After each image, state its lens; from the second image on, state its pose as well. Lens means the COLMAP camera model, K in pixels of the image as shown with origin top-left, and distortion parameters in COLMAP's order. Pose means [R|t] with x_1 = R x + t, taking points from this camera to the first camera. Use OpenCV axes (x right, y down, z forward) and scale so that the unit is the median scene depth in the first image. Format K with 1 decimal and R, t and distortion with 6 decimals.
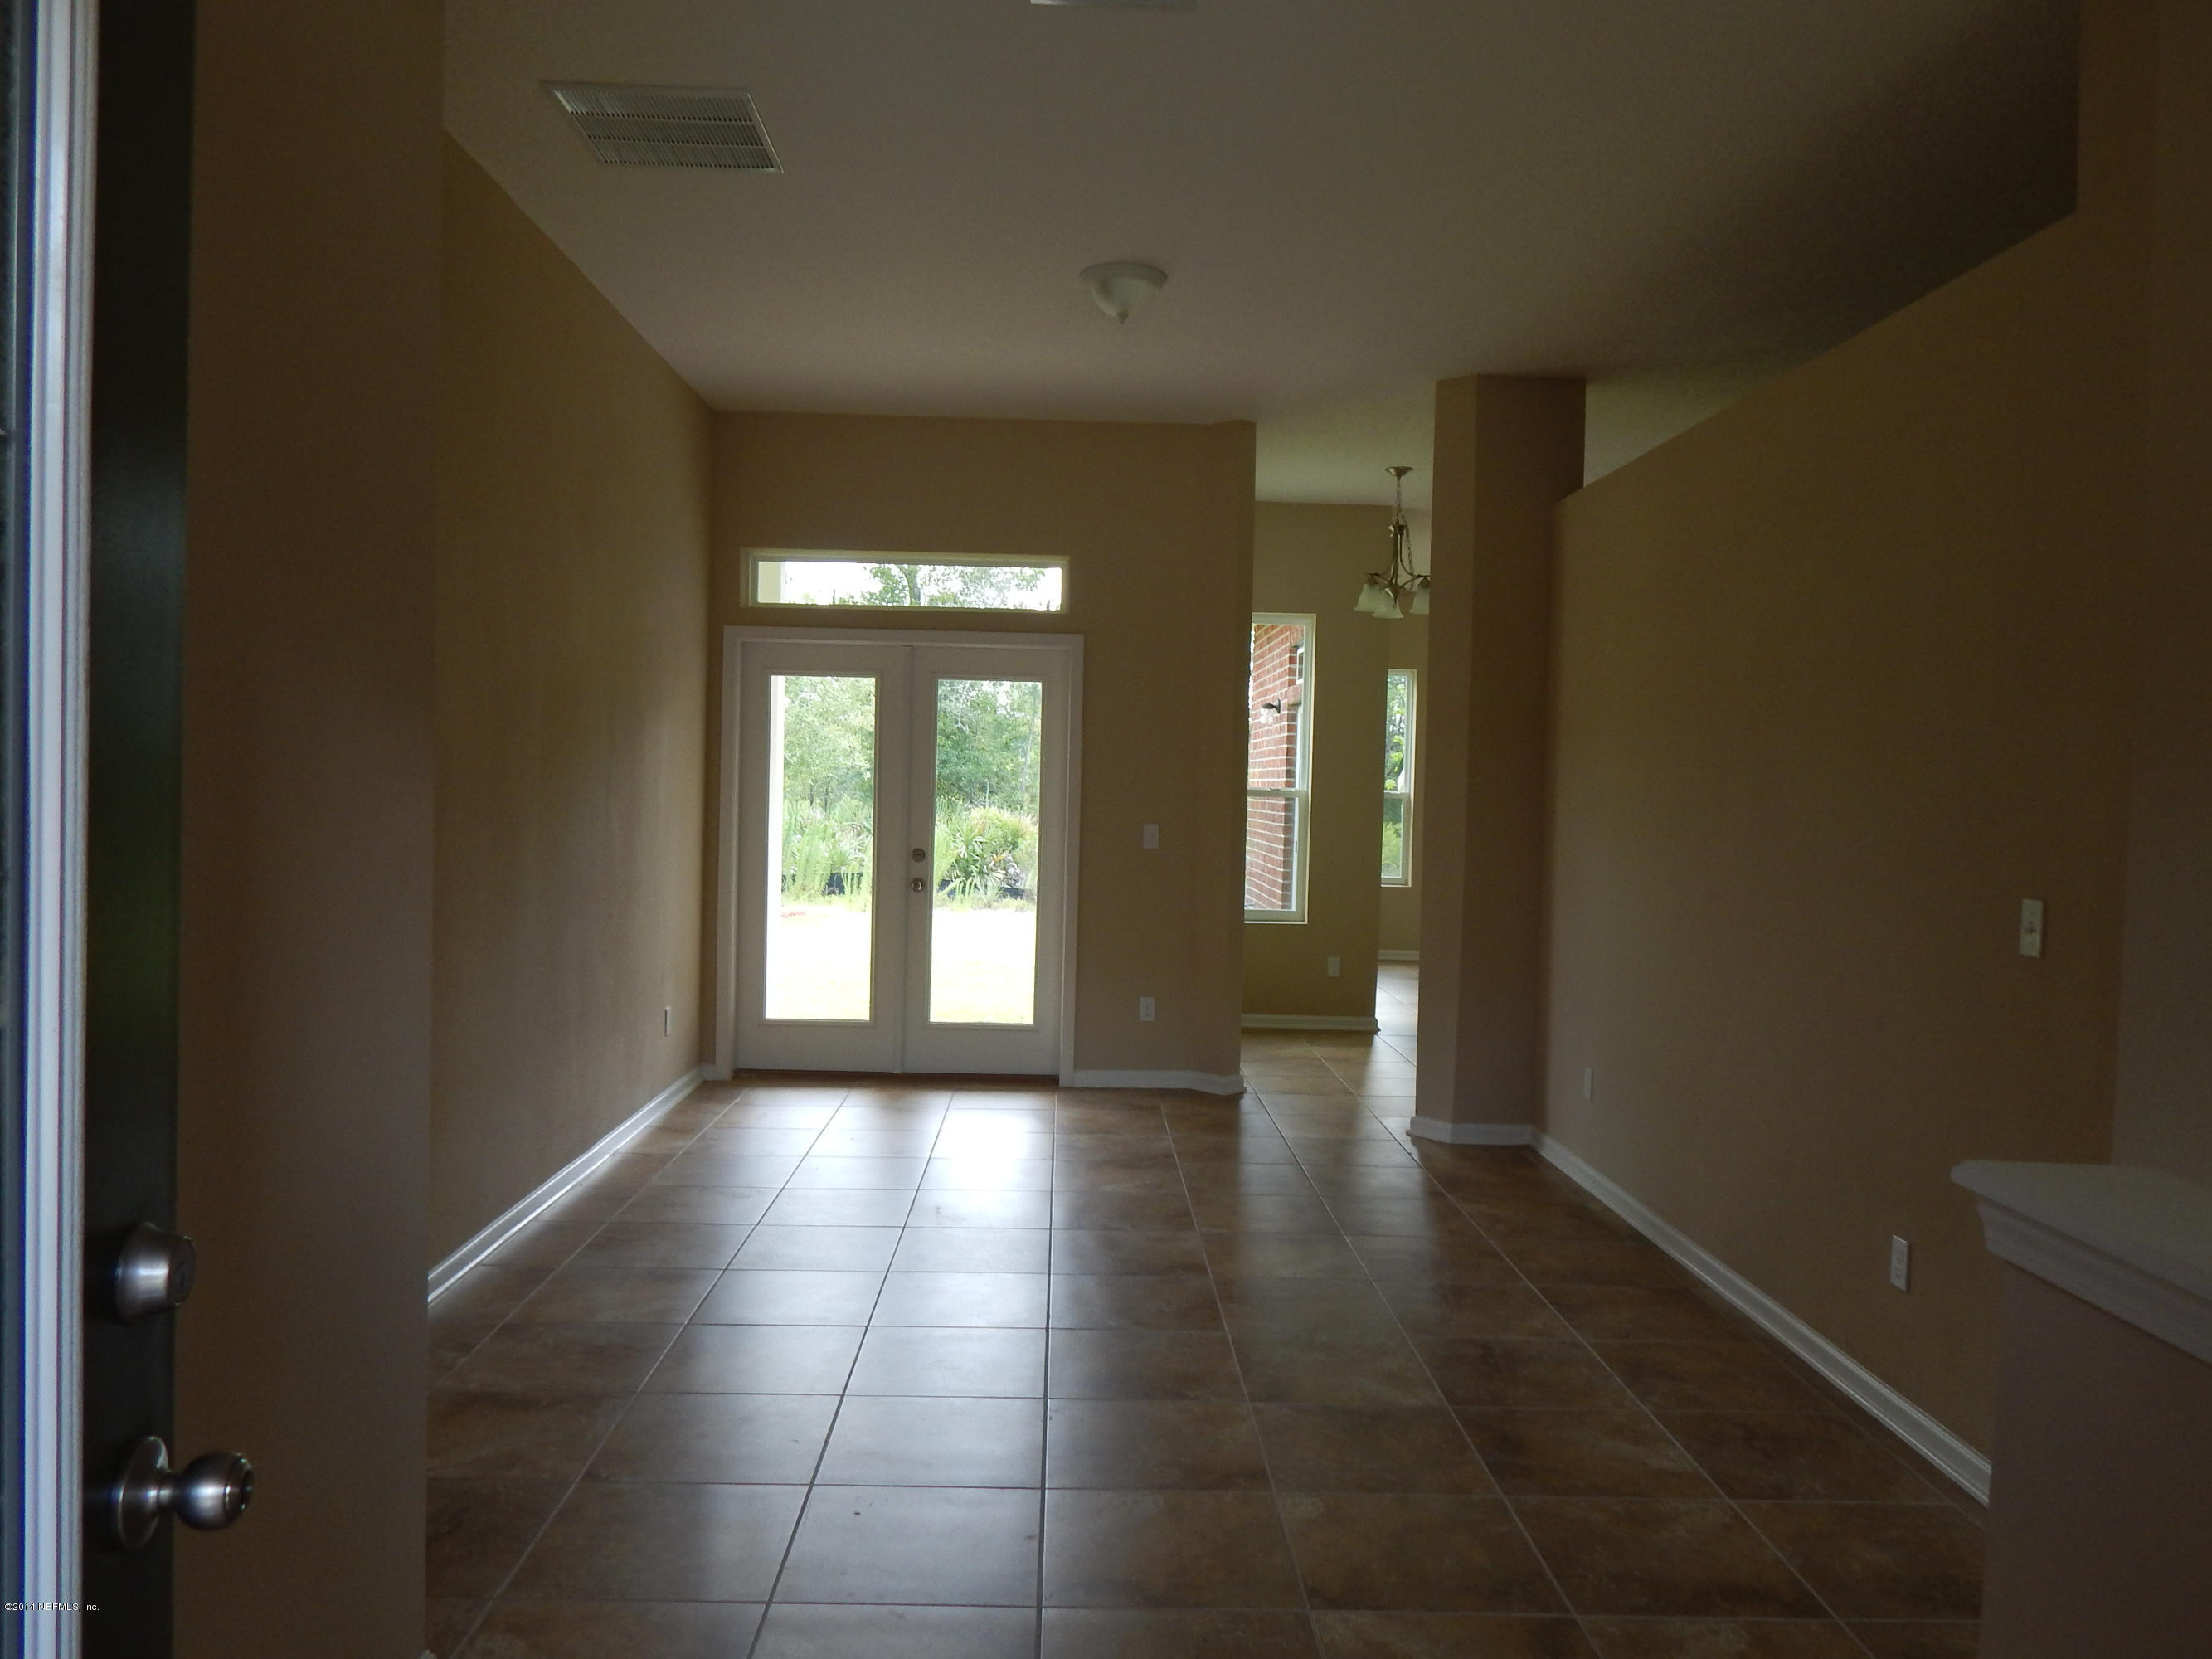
lens RADIAL K [[1601.0, 0, 1113.9], [0, 1601.0, 825.1], [0, 0, 1]] dist [-0.006676, -0.003715]
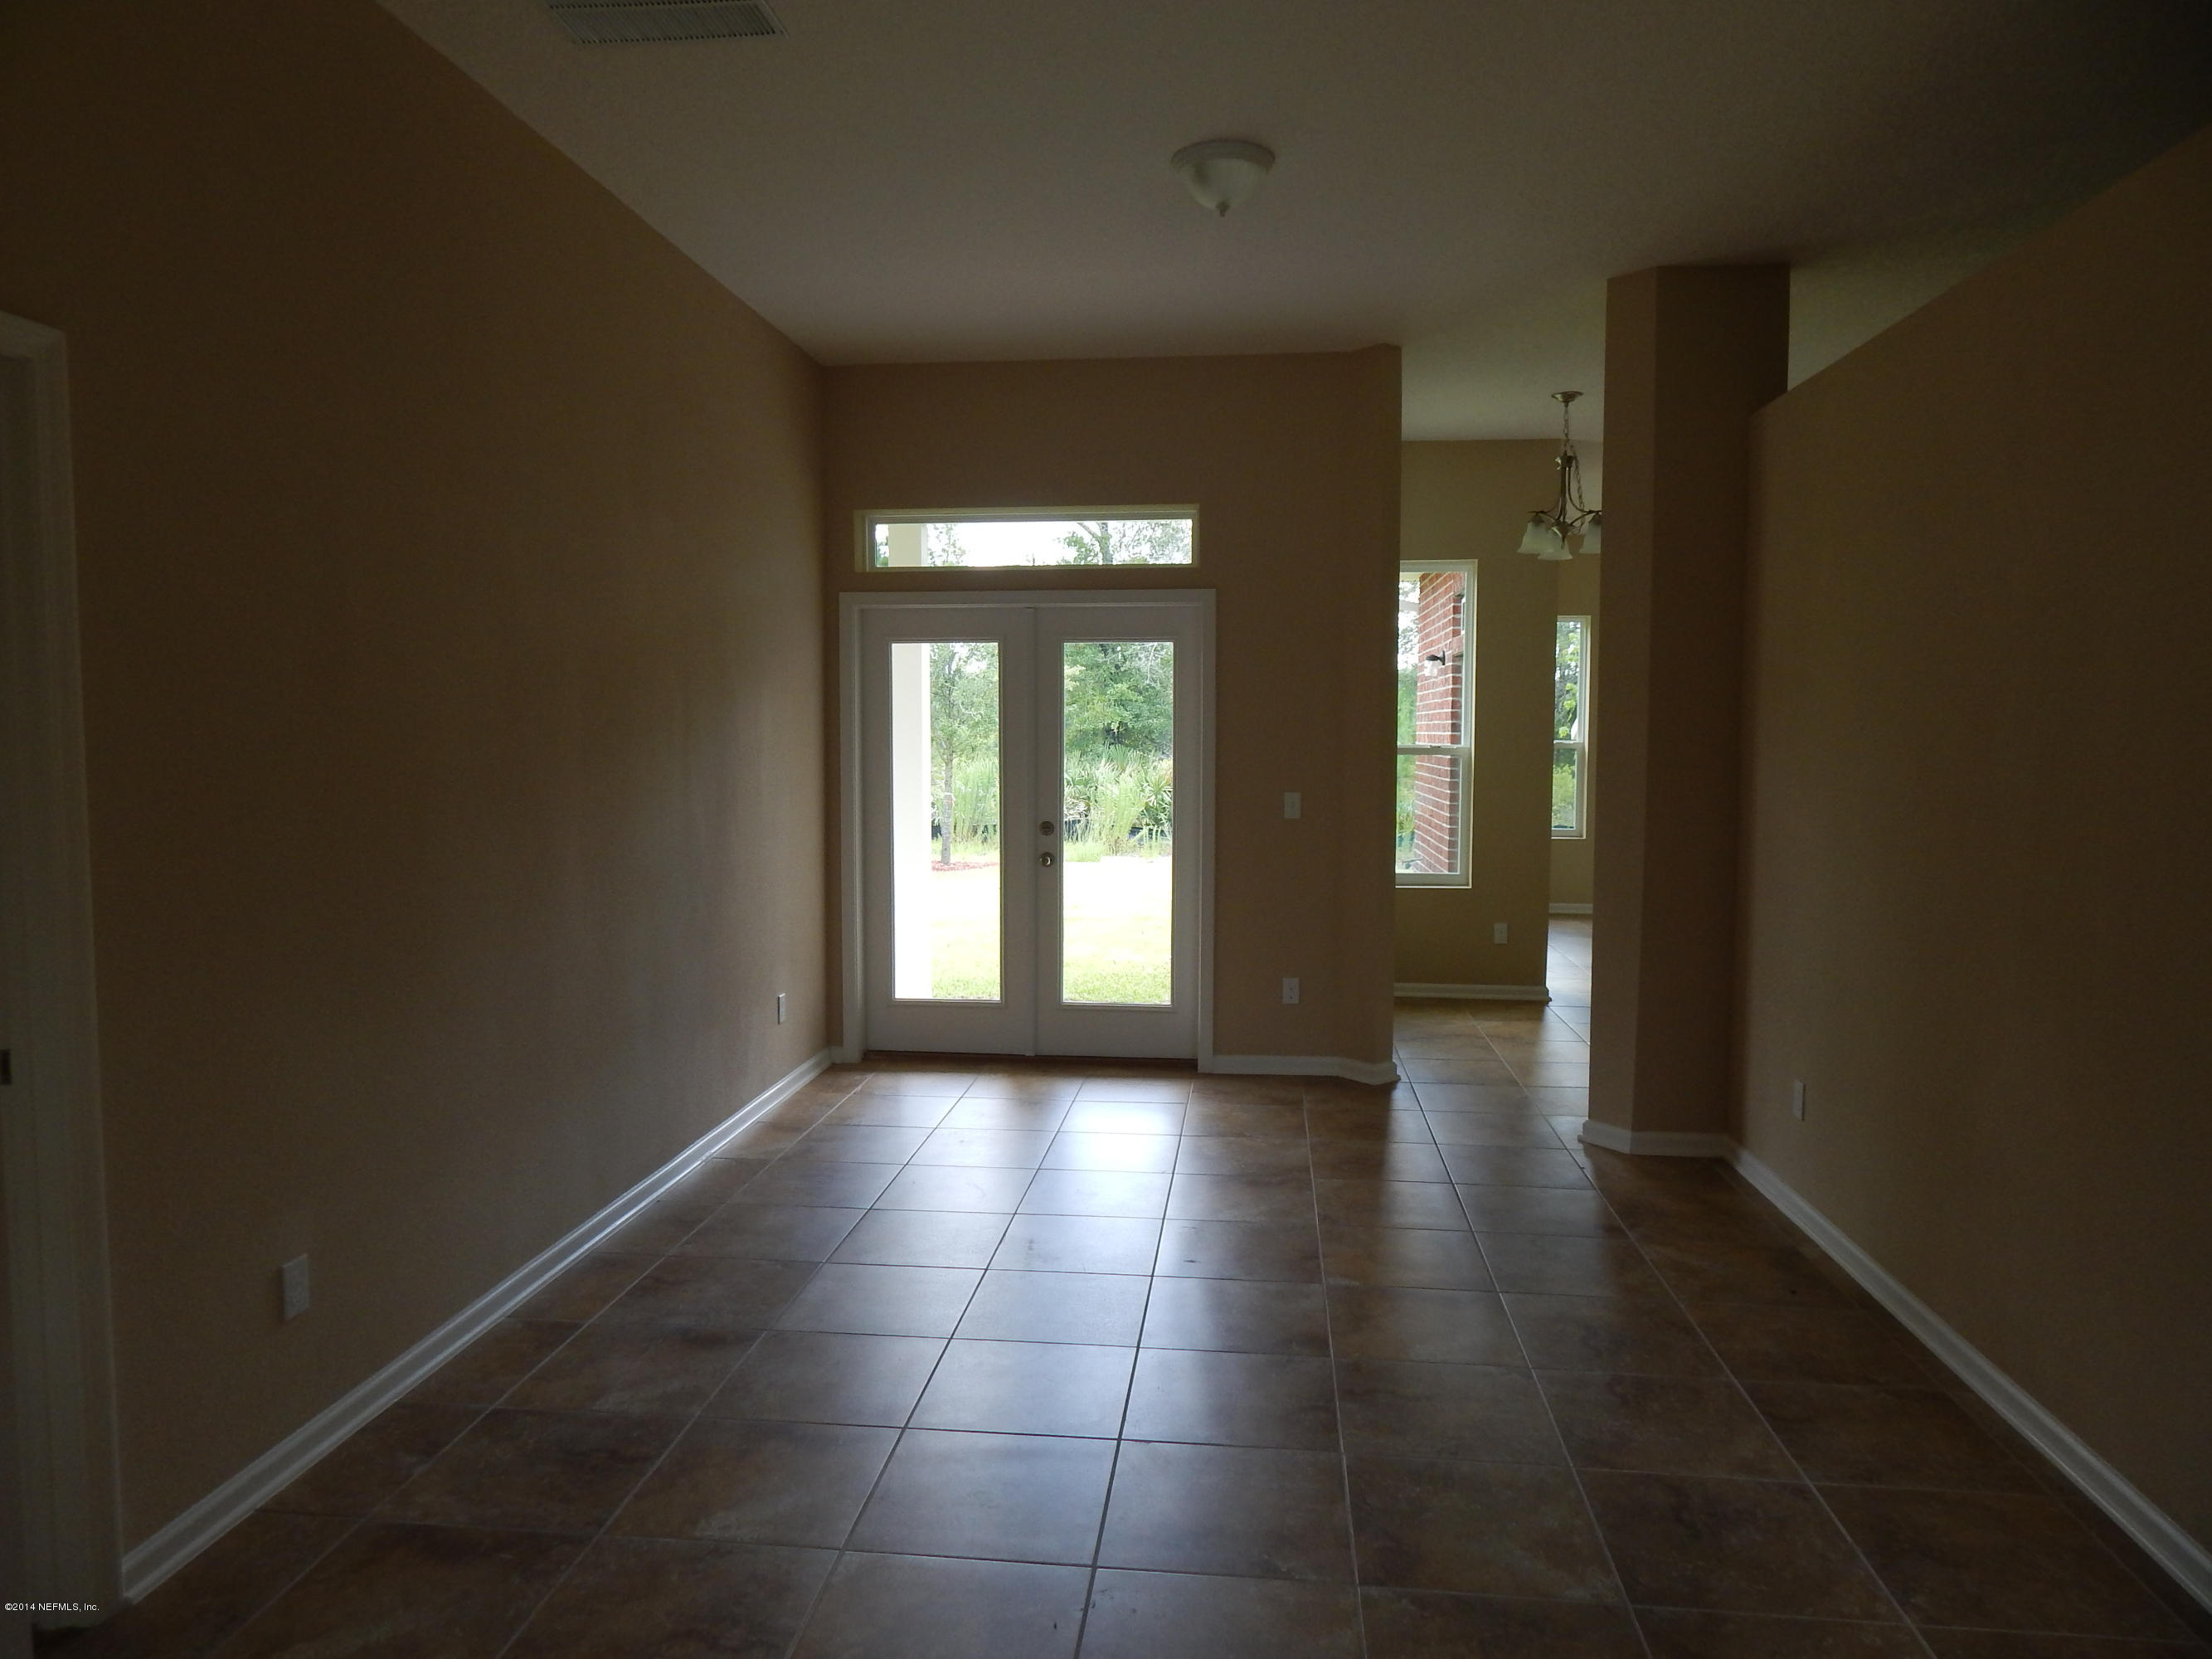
lens RADIAL K [[1456.0, 0, 1117.1], [0, 1456.0, 819.4], [0, 0, 1]] dist [-0.001036, -0.002523]
pose [[0.991448, -0.013680, -0.129787, 0.039104], [0.018137, 0.999284, 0.033215, -0.017616], [0.129240, -0.035285, 0.990985, 0.185270]]
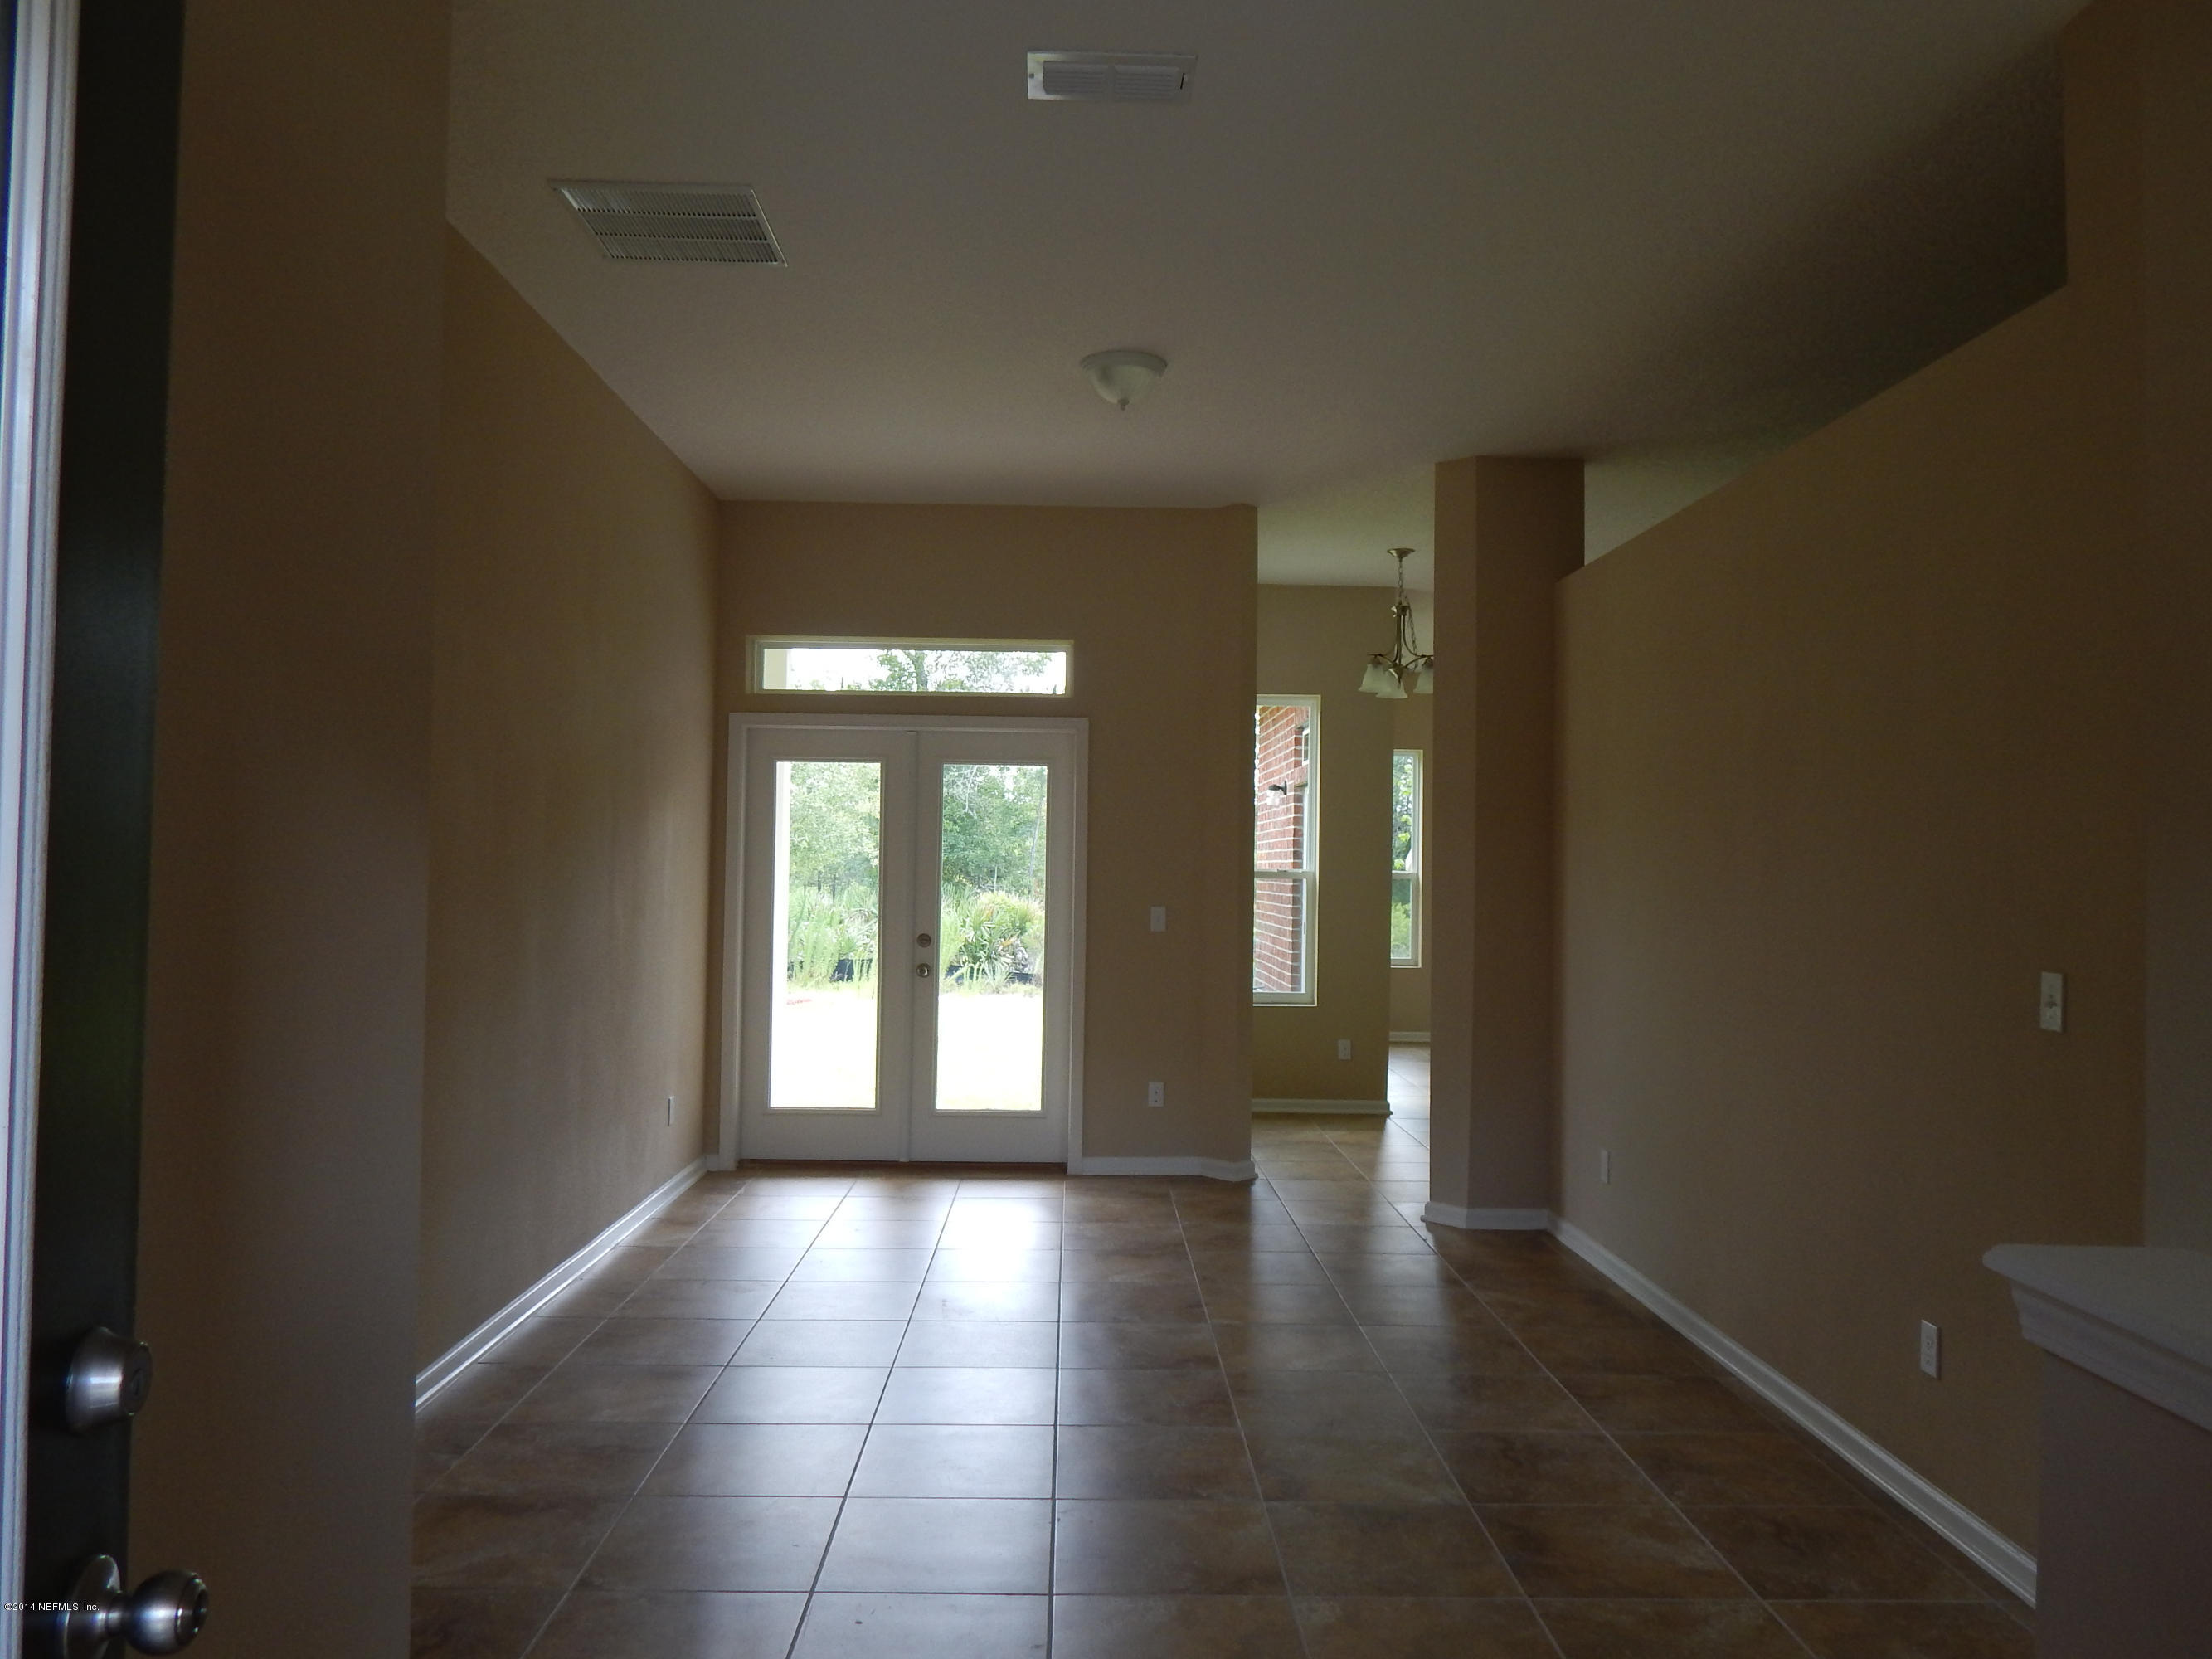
lens RADIAL K [[1601.0, 0, 1113.9], [0, 1601.0, 822.0], [0, 0, 1]] dist [-0.006676, -0.003715]
pose [[0.999937, -0.010053, -0.004964, 0.001716], [0.009771, 0.998489, -0.054067, 0.000598], [0.005500, 0.054016, 0.998525, 0.005105]]
